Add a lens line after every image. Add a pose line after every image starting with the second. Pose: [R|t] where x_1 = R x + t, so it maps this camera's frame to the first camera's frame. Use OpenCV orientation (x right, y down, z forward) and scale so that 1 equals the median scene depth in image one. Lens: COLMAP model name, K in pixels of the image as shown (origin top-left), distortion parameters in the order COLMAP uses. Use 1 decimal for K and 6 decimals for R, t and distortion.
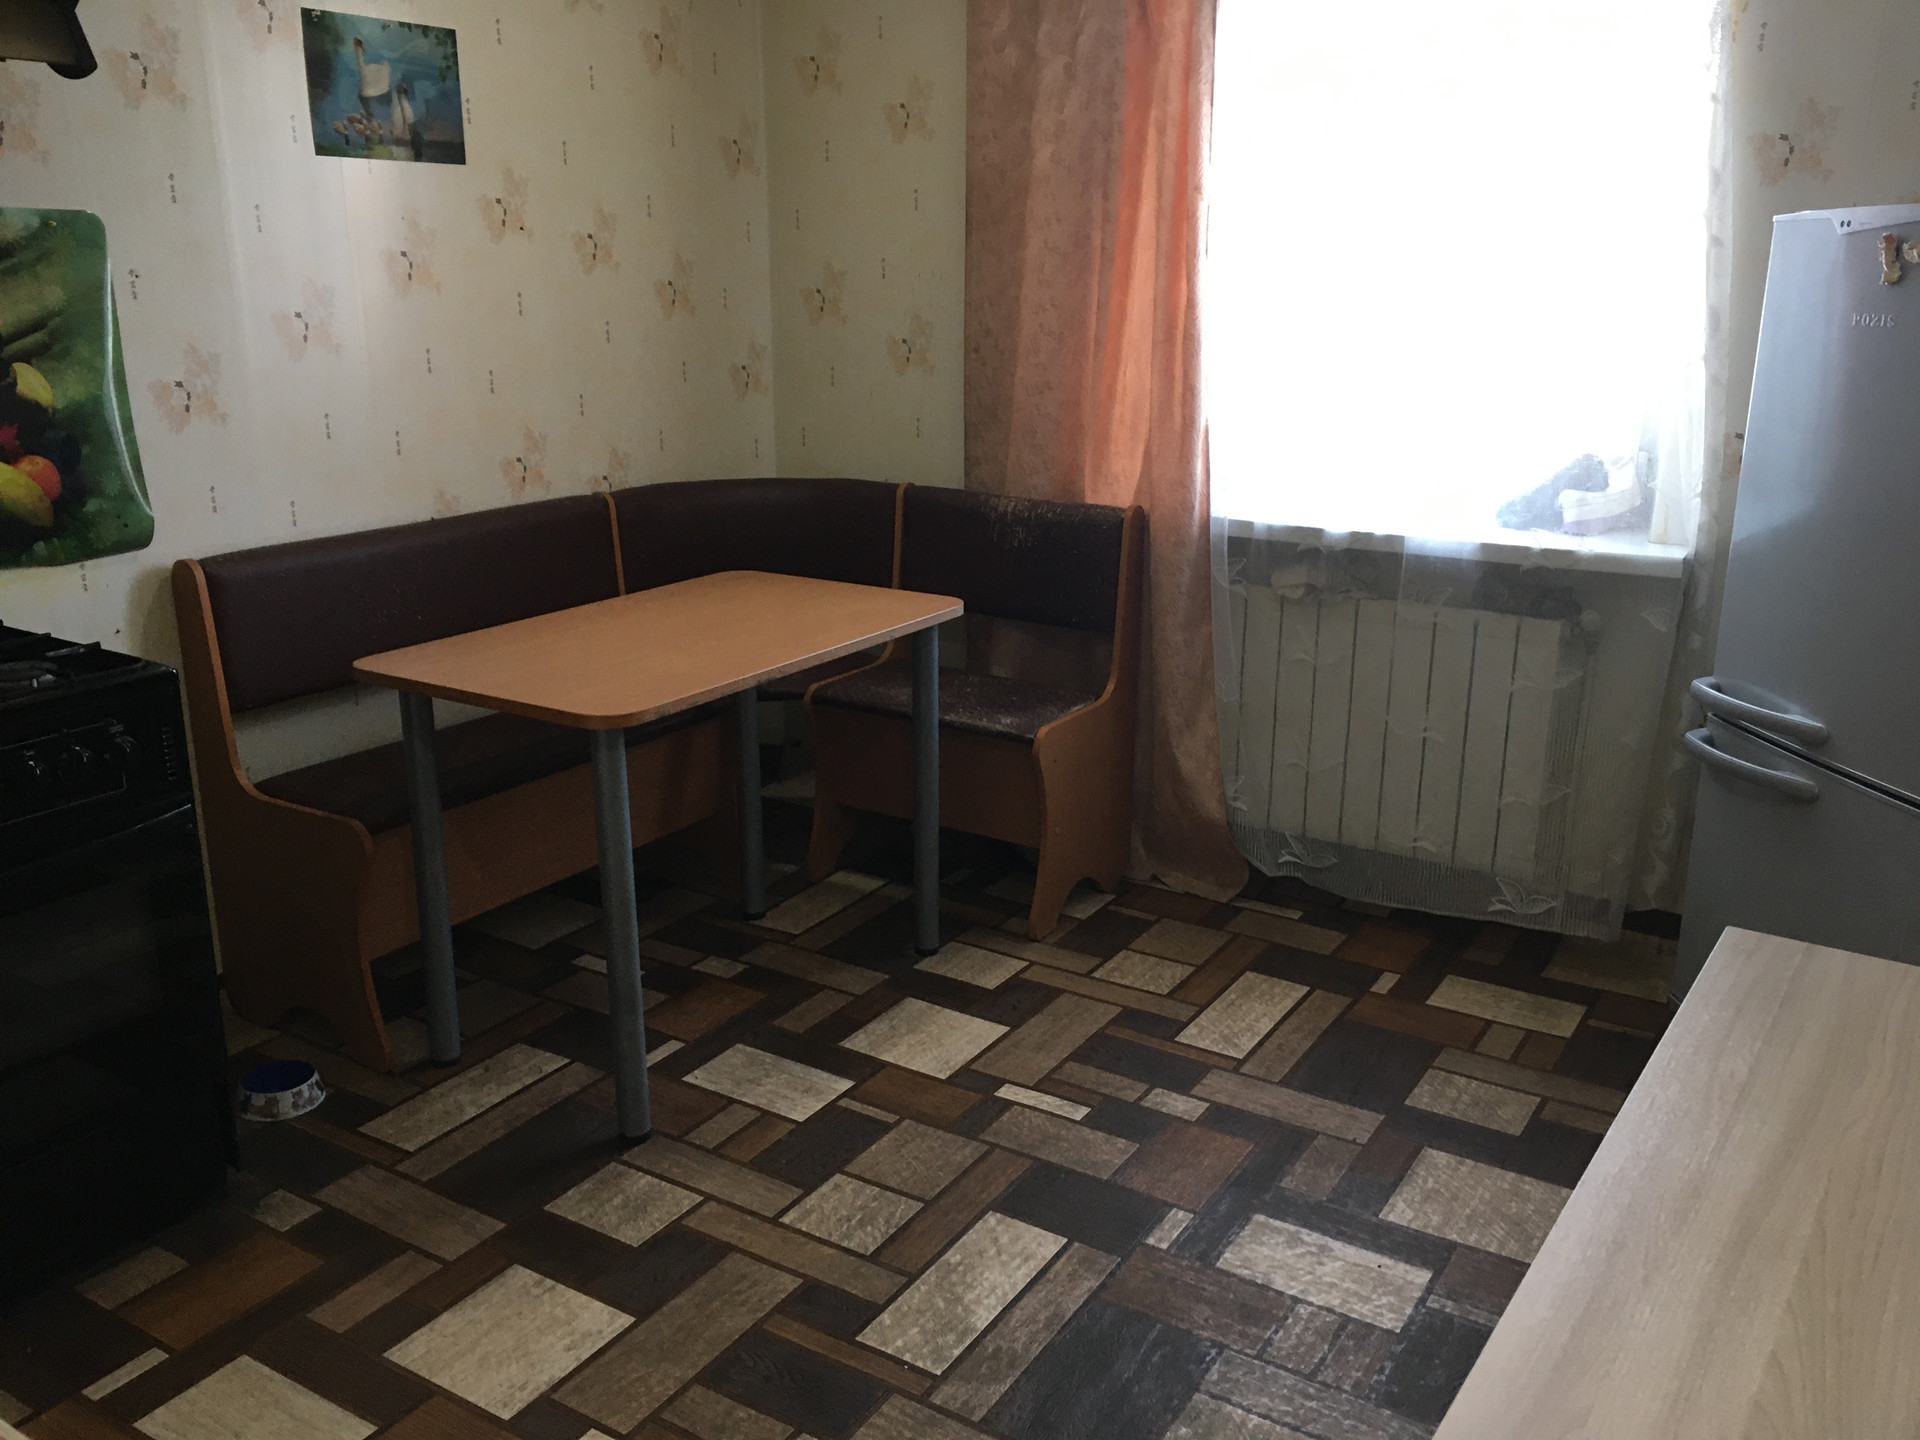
lens RADIAL K [[1616.9, 0, 952.4], [0, 1616.9, 720.2], [0, 0, 1]] dist [0.038696, 0.003088]
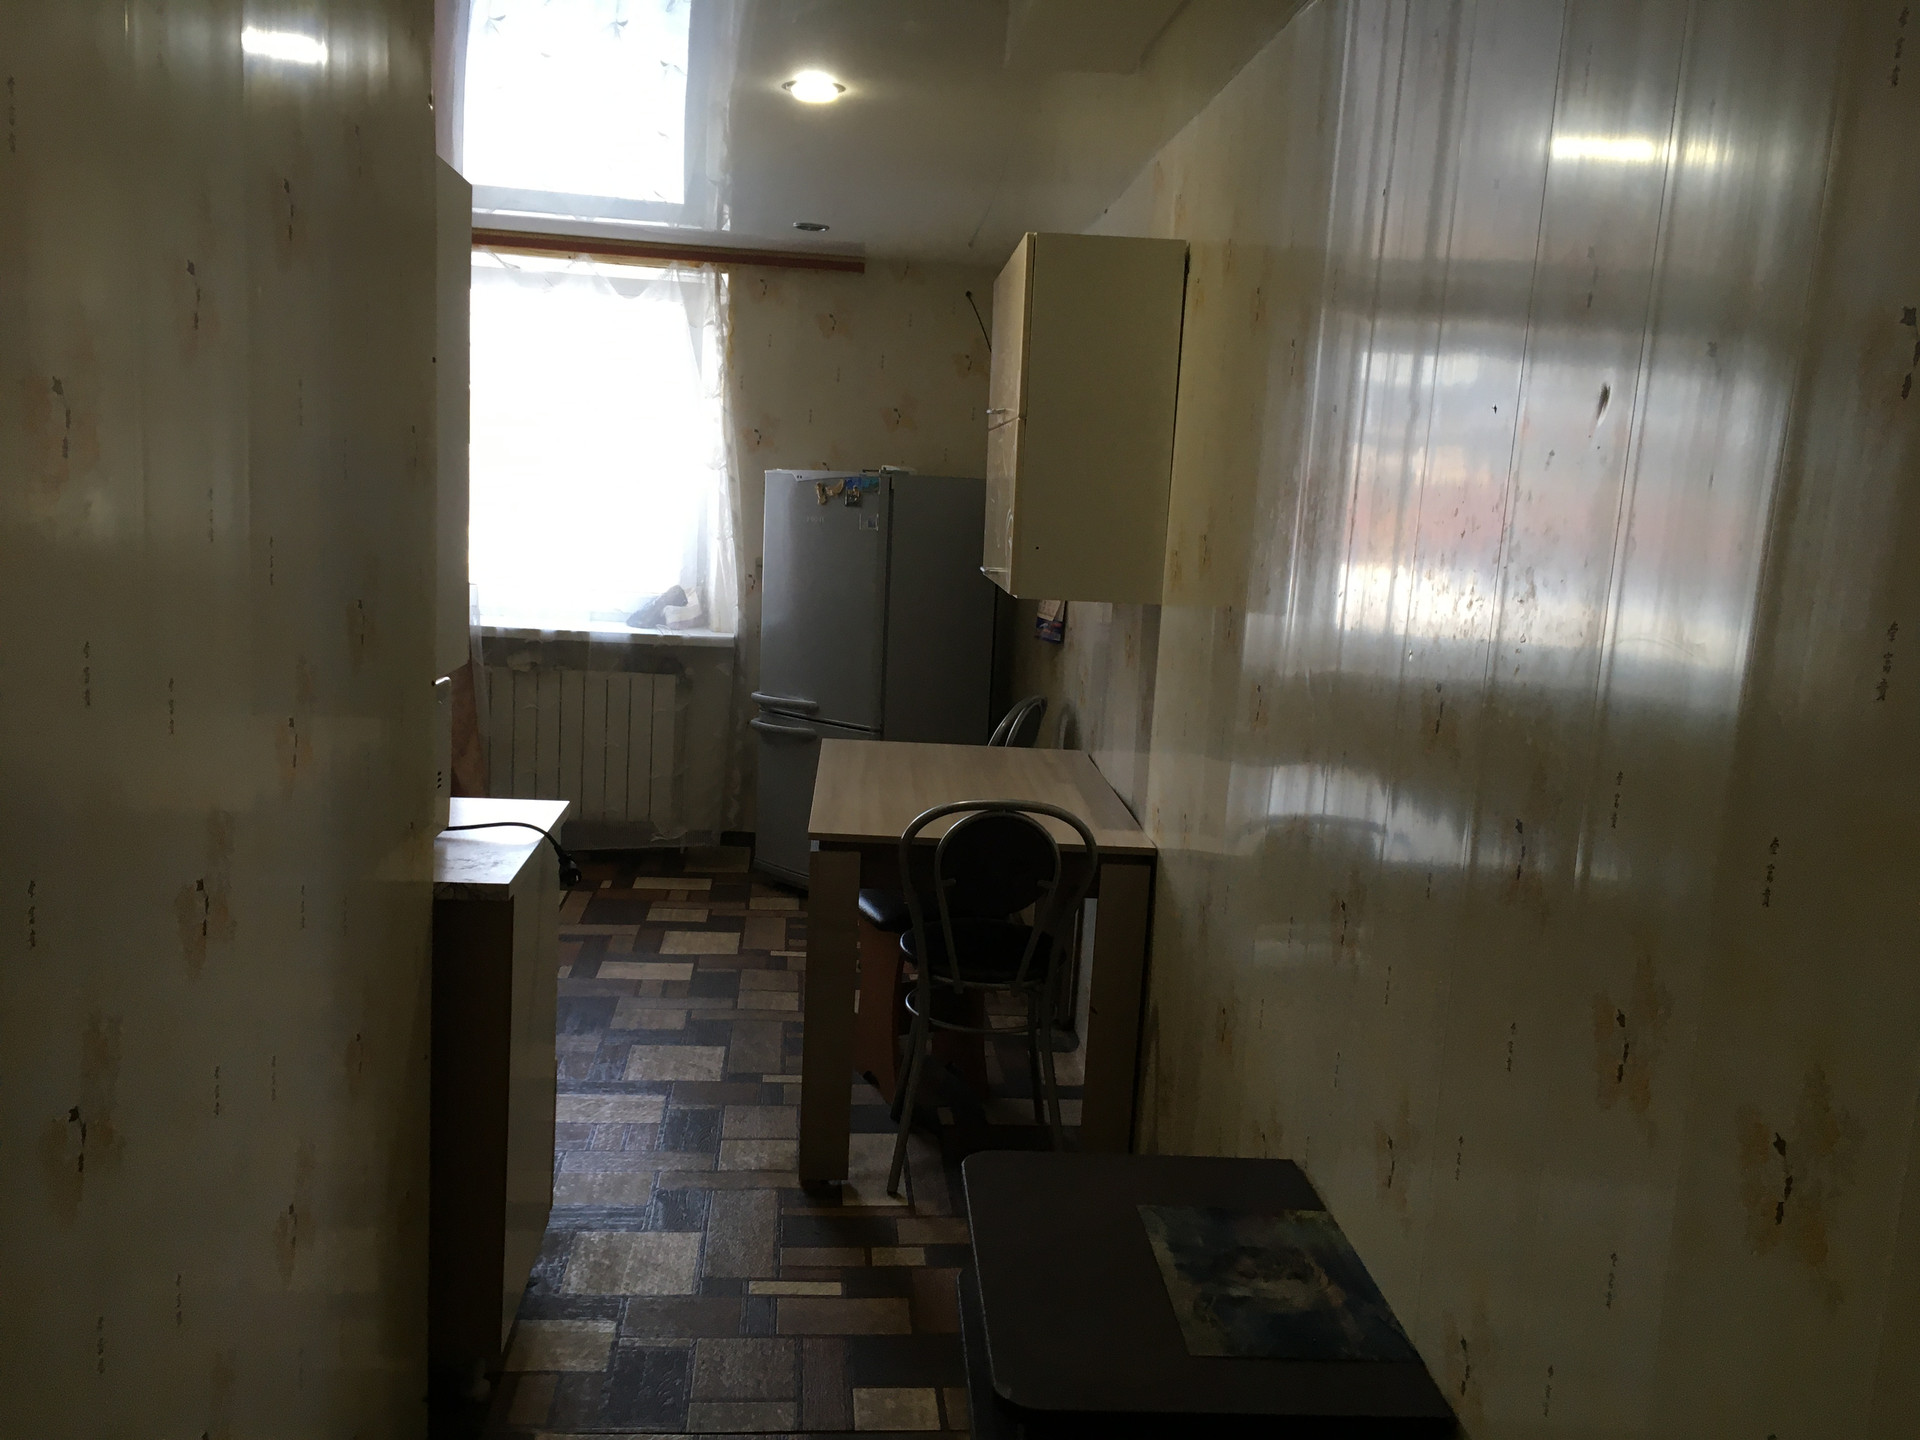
lens RADIAL K [[1616.9, 0, 960.6], [0, 1616.9, 723.8], [0, 0, 1]] dist [0.038696, 0.003088]
pose [[0.784940, -0.050858, 0.617480, -0.502486], [0.123305, 0.989512, -0.075245, 0.170437], [-0.607177, 0.135201, 0.782979, -0.619486]]
